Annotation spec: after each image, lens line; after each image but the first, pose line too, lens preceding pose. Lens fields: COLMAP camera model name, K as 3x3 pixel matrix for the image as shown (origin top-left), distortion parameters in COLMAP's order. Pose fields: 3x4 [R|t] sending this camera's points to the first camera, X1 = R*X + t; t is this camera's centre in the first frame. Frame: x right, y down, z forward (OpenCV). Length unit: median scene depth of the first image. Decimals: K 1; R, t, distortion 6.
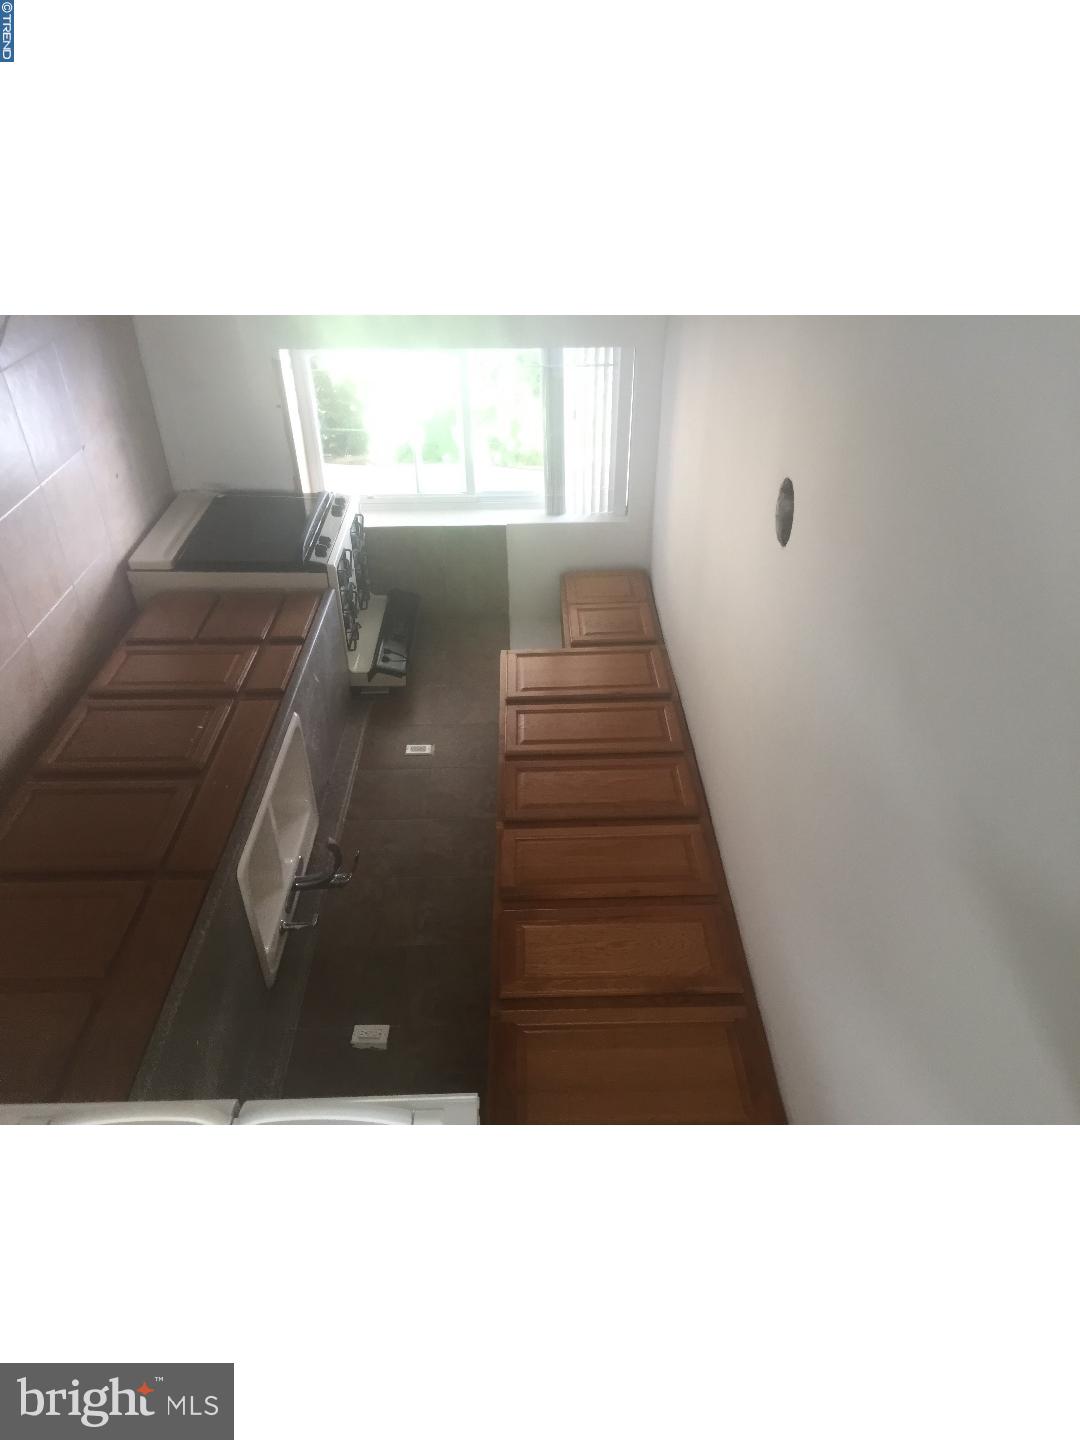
lens RADIAL K [[931.9, 0, 546.1], [0, 931.9, 723.9], [0, 0, 1]] dist [0.030607, -0.028417]
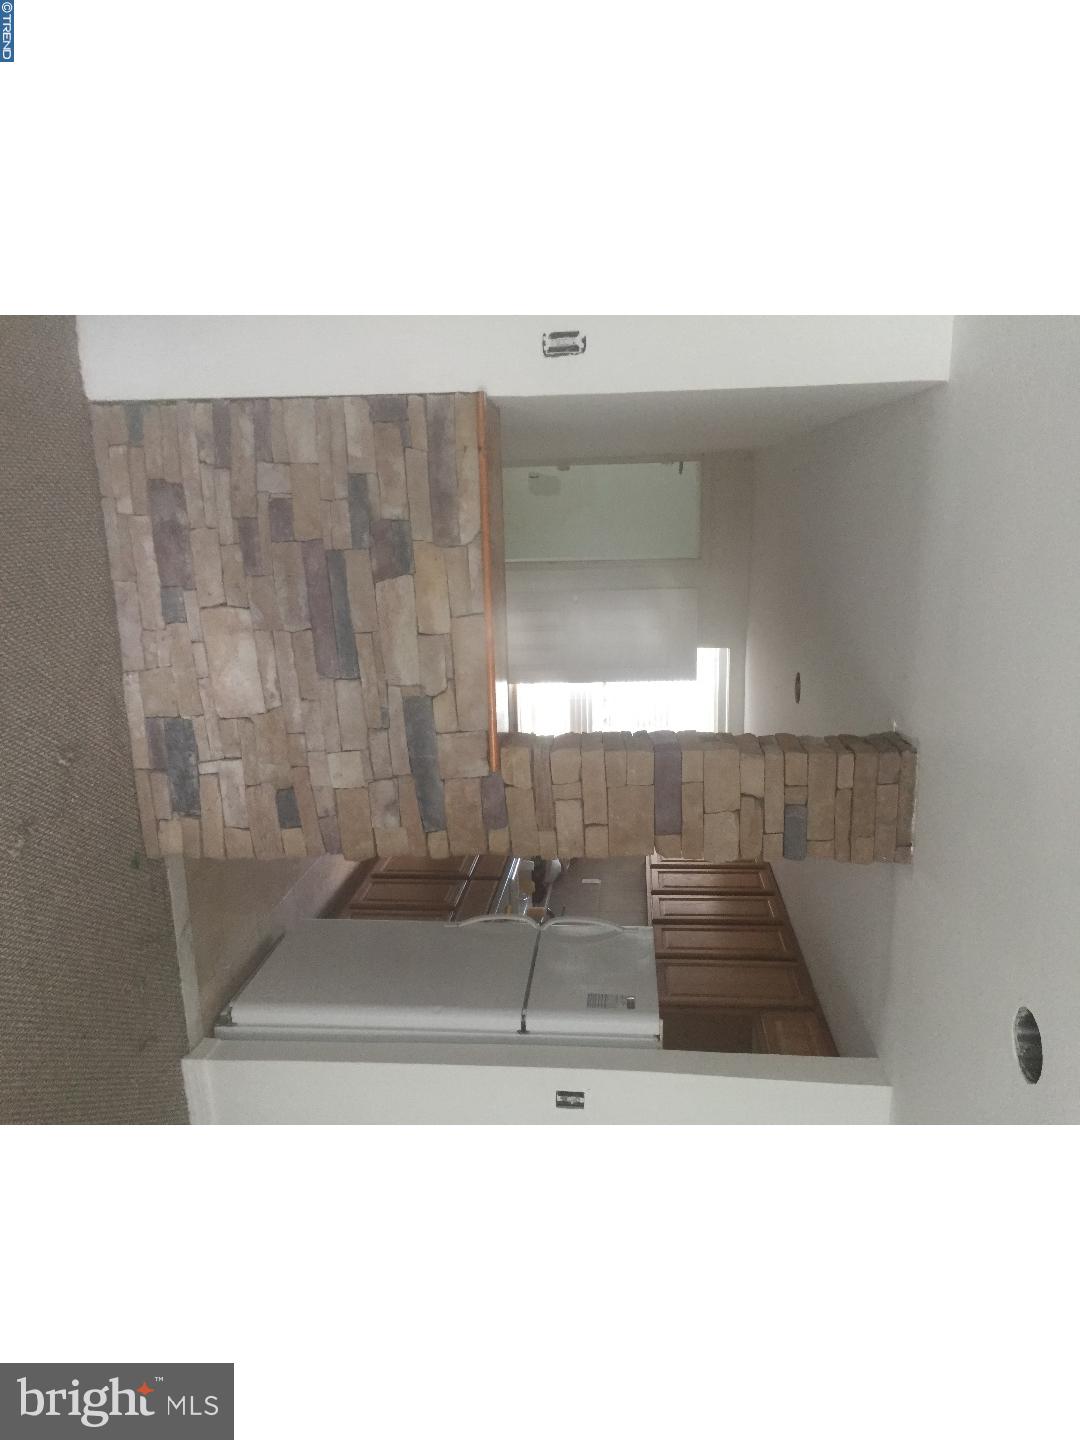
lens RADIAL K [[931.9, 0, 526.0], [0, 931.9, 727.5], [0, 0, 1]] dist [0.030607, -0.028417]
pose [[0.990206, 0.005944, -0.139487, -0.027547], [-0.055758, 0.932792, -0.356075, 0.324562], [0.127996, 0.360365, 0.923988, -0.499985]]
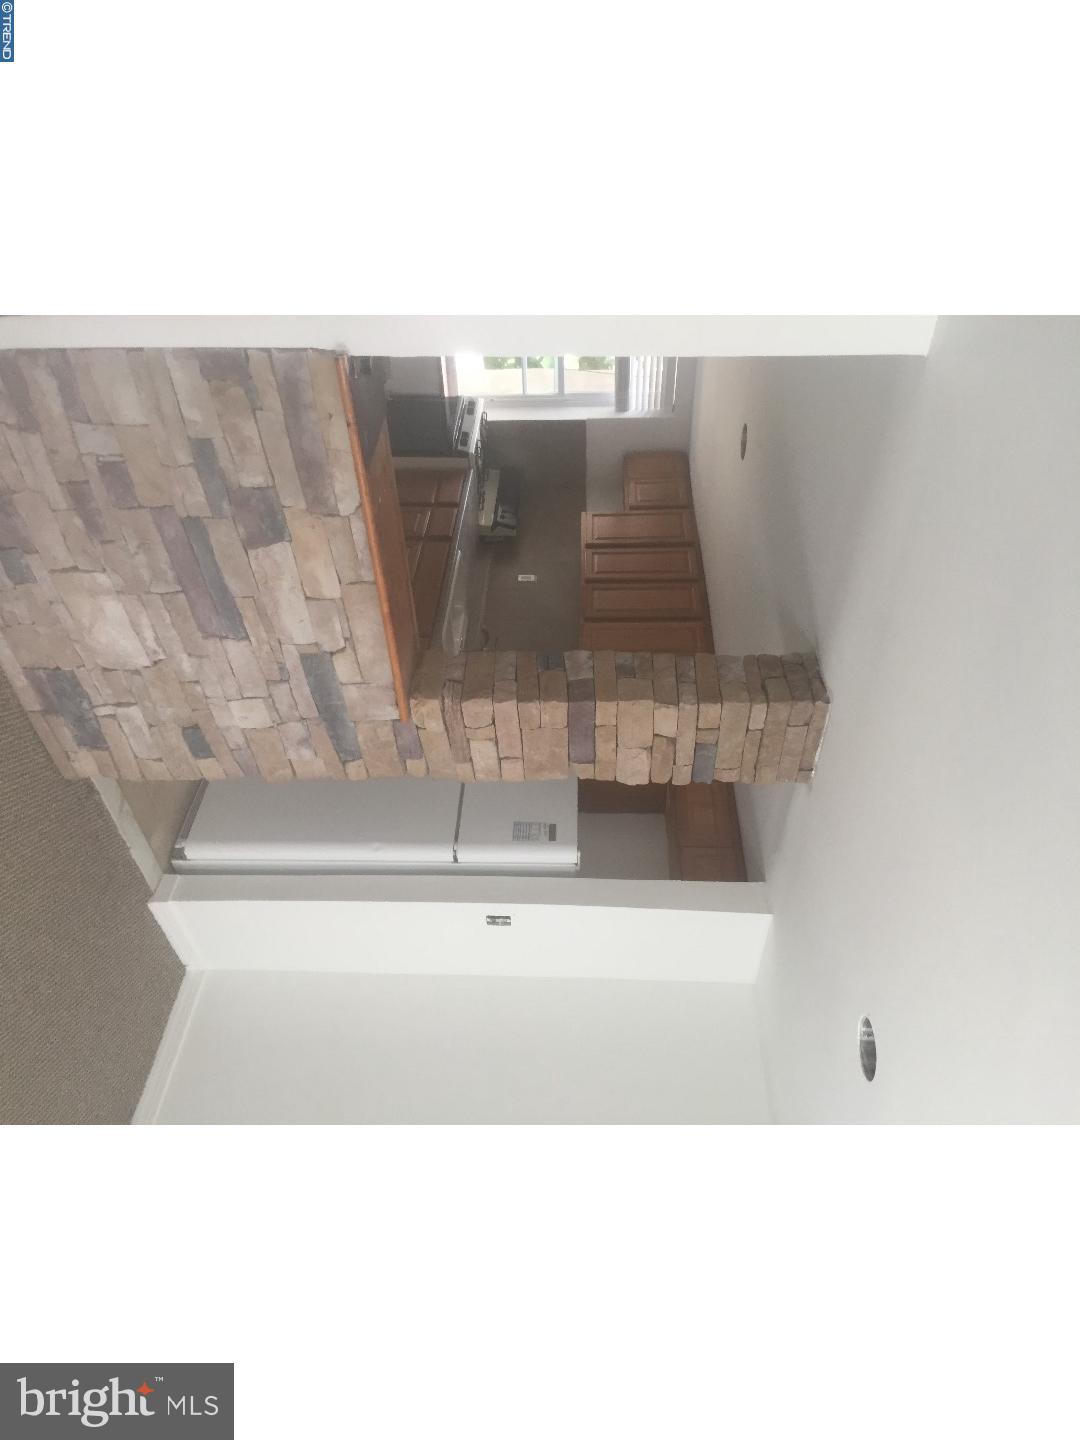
lens RADIAL K [[931.9, 0, 531.0], [0, 931.9, 742.0], [0, 0, 1]] dist [0.030607, -0.028417]
pose [[0.996745, 0.029828, -0.074897, -0.006423], [-0.016689, 0.985255, 0.170278, 0.029333], [0.078872, -0.168474, 0.982546, -0.510407]]
